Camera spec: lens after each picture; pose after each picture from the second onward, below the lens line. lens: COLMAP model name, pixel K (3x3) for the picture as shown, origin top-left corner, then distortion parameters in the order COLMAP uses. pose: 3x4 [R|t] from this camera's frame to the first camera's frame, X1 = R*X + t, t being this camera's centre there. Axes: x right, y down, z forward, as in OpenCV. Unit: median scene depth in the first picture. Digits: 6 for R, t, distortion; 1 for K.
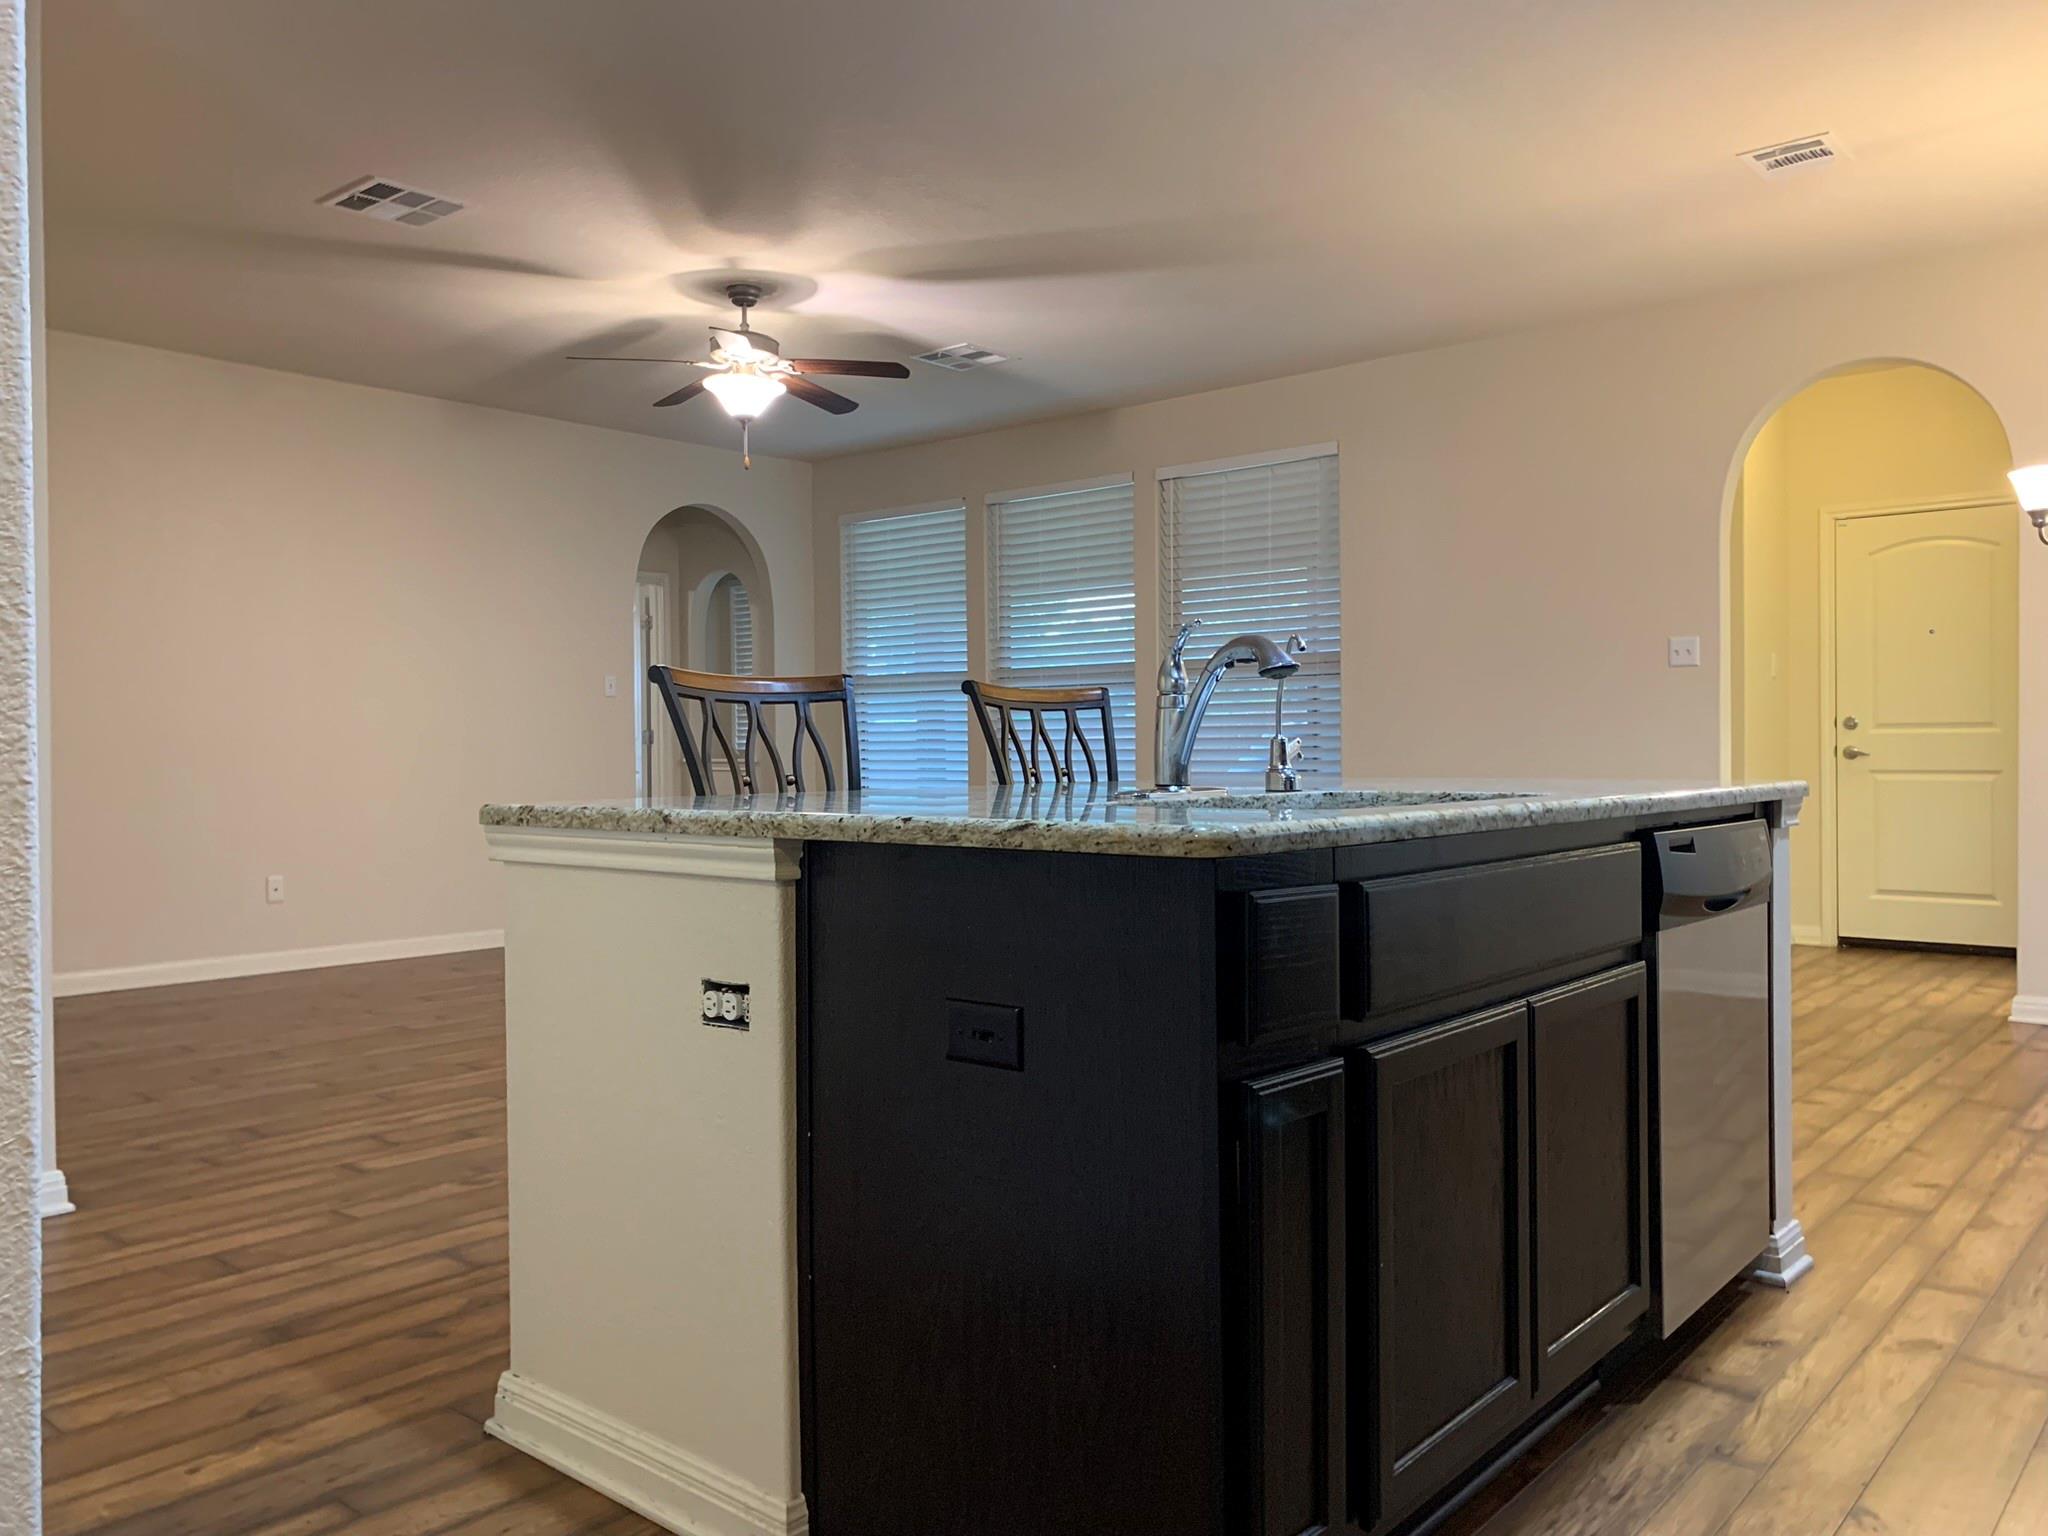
lens RADIAL K [[1594.3, 0, 1029.5], [0, 1594.3, 776.6], [0, 0, 1]] dist [0.070726, -0.071808]
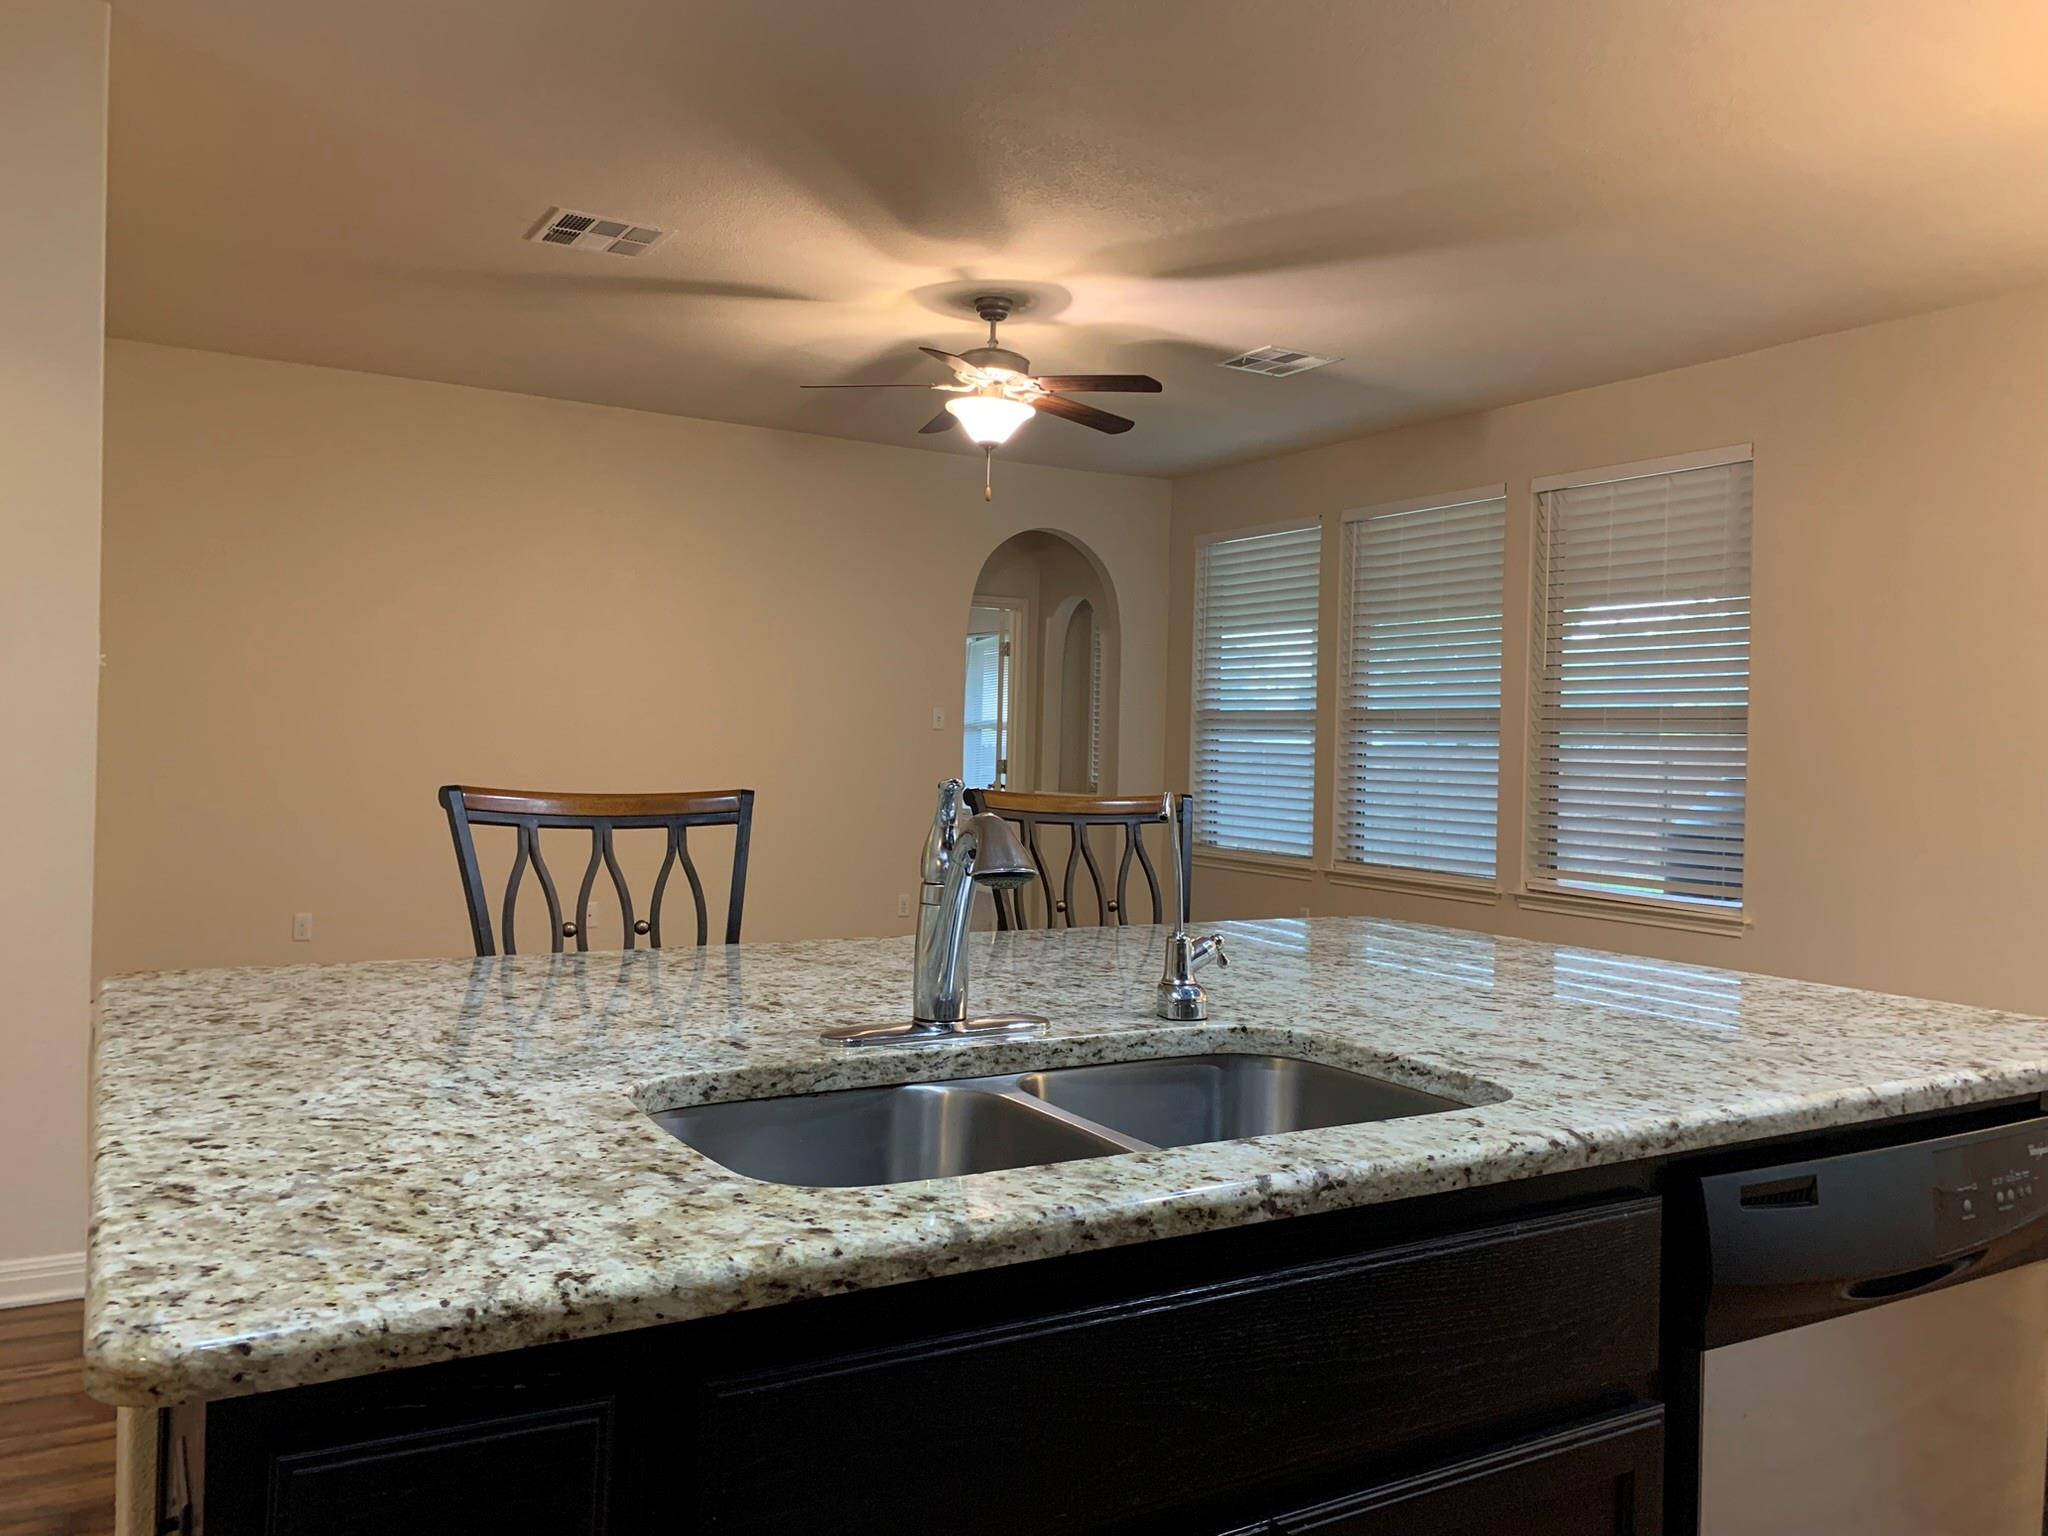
lens RADIAL K [[1594.3, 0, 1028.7], [0, 1594.3, 770.1], [0, 0, 1]] dist [0.070726, -0.071808]
pose [[0.948544, 0.036368, -0.314549, 0.134135], [-0.037815, 0.999284, 0.001503, -0.040855], [0.314378, 0.010469, 0.949240, 0.149050]]
